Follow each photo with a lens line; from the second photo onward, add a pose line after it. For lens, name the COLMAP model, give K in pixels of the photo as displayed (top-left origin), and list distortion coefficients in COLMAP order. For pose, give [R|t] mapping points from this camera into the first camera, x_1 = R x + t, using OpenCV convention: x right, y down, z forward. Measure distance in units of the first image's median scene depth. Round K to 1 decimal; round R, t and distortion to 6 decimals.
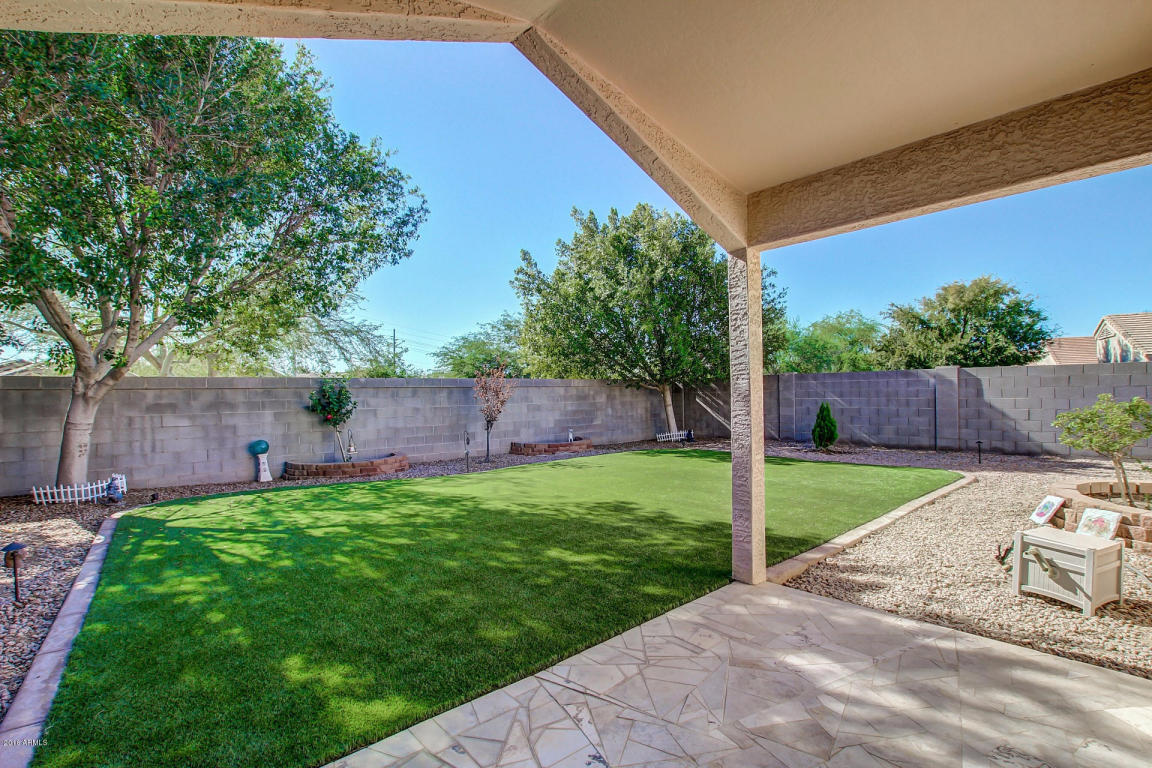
lens RADIAL K [[542.1, 0, 576.6], [0, 542.1, 392.4], [0, 0, 1]] dist [-0.038097, 0.010958]
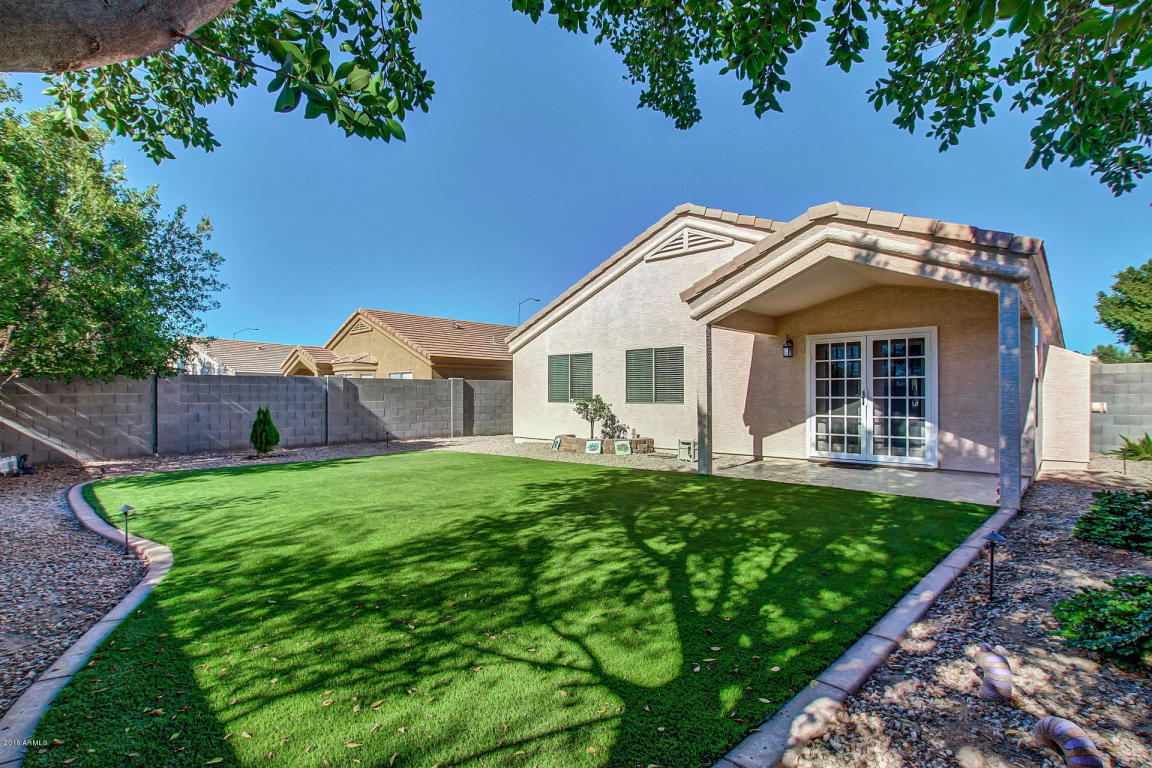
lens RADIAL K [[540.1, 0, 595.4], [0, 540.1, 388.4], [0, 0, 1]] dist [-0.018118, 0.000184]
pose [[-0.115745, 0.028966, 0.992857, -1.105375], [0.003620, 0.999580, -0.028740, 0.035234], [-0.993272, 0.000267, -0.115801, 1.032751]]
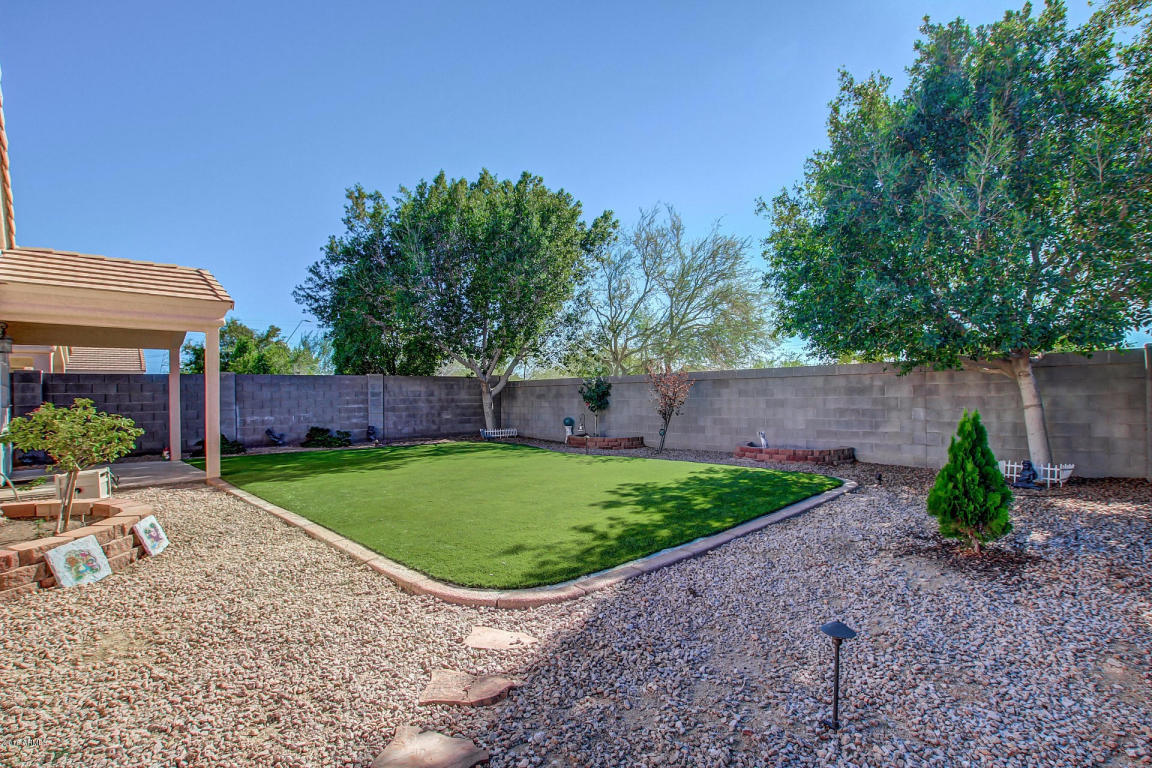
lens RADIAL K [[532.1, 0, 576.3], [0, 532.1, 392.5], [0, 0, 1]] dist [-0.036000, 0.007148]
pose [[0.058095, 0.012120, -0.998237, 1.556169], [0.018782, 0.999736, 0.013232, -0.007773], [0.998134, -0.019518, 0.057852, 1.464630]]
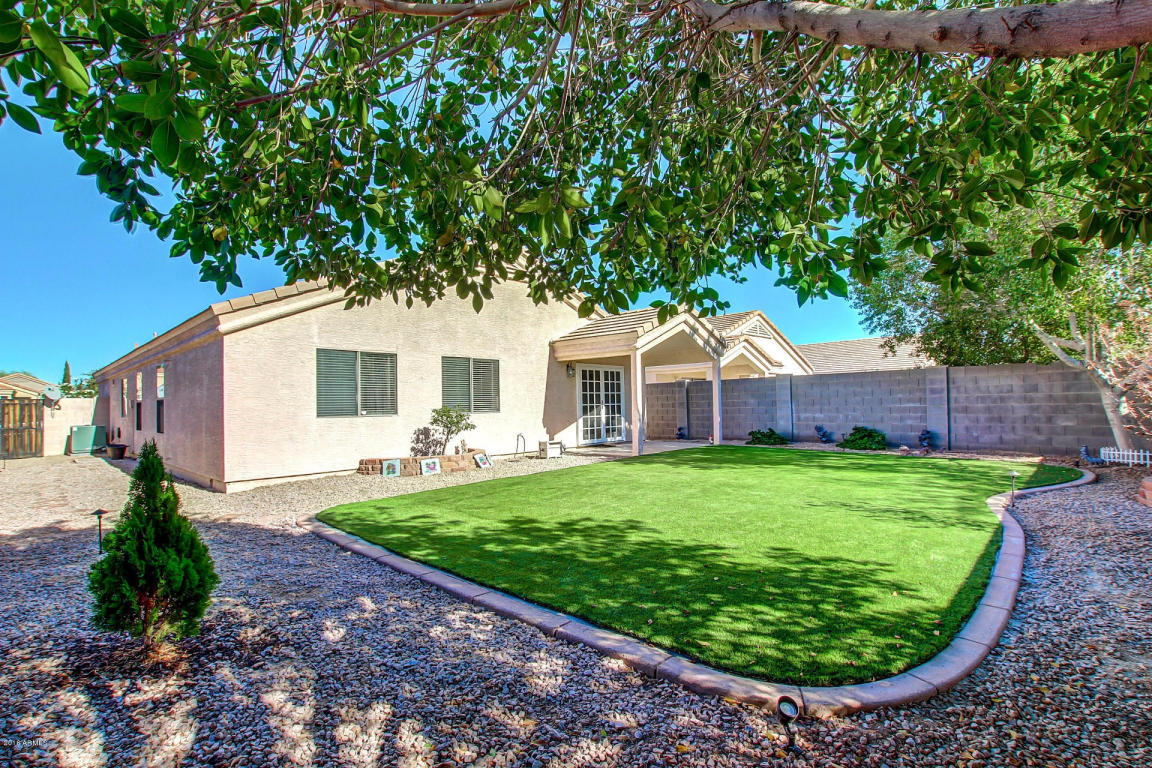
lens RADIAL K [[532.1, 0, 576.3], [0, 532.1, 392.5], [0, 0, 1]] dist [-0.036000, 0.007148]
pose [[-0.995300, 0.034255, -0.090576, 0.561718], [0.036520, 0.999058, -0.023459, 0.019108], [0.089688, -0.026657, -0.995613, 2.501809]]
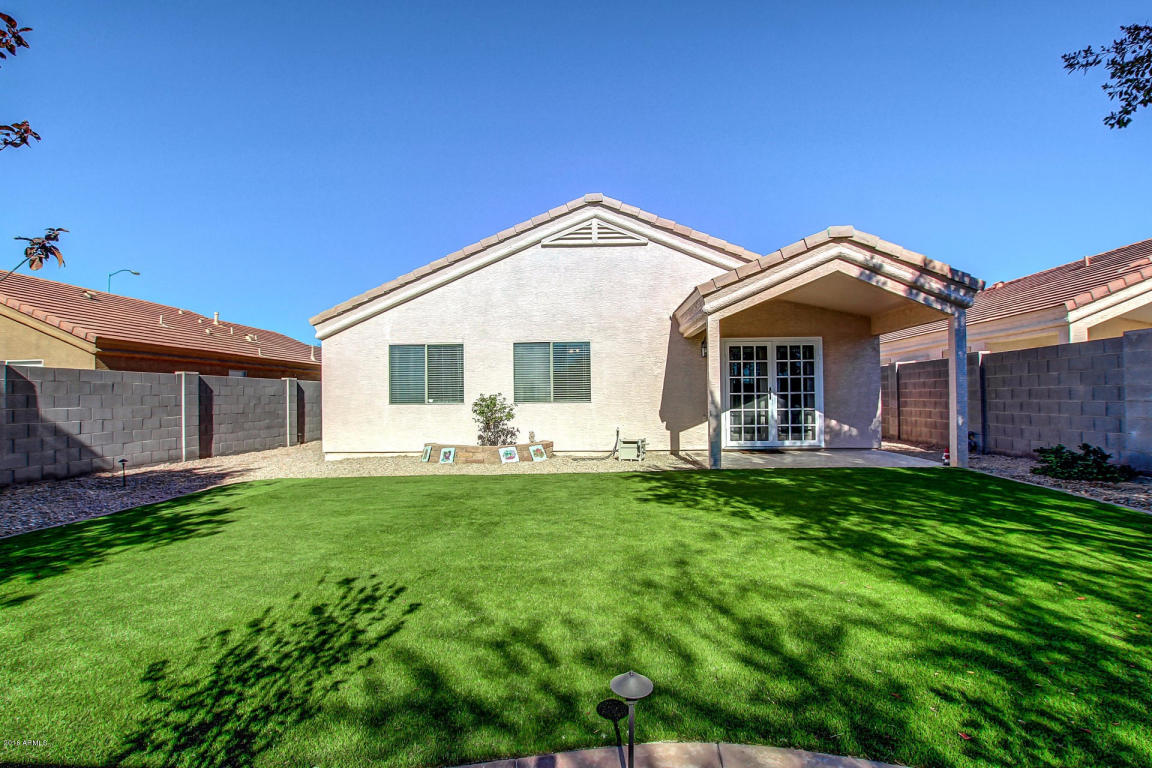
lens RADIAL K [[532.1, 0, 576.3], [0, 532.1, 392.5], [0, 0, 1]] dist [-0.036000, 0.007148]
pose [[-0.724014, 0.030655, 0.689103, -0.475451], [0.023388, 0.999529, -0.019891, 0.037773], [-0.689388, 0.001715, -0.724390, 1.795200]]
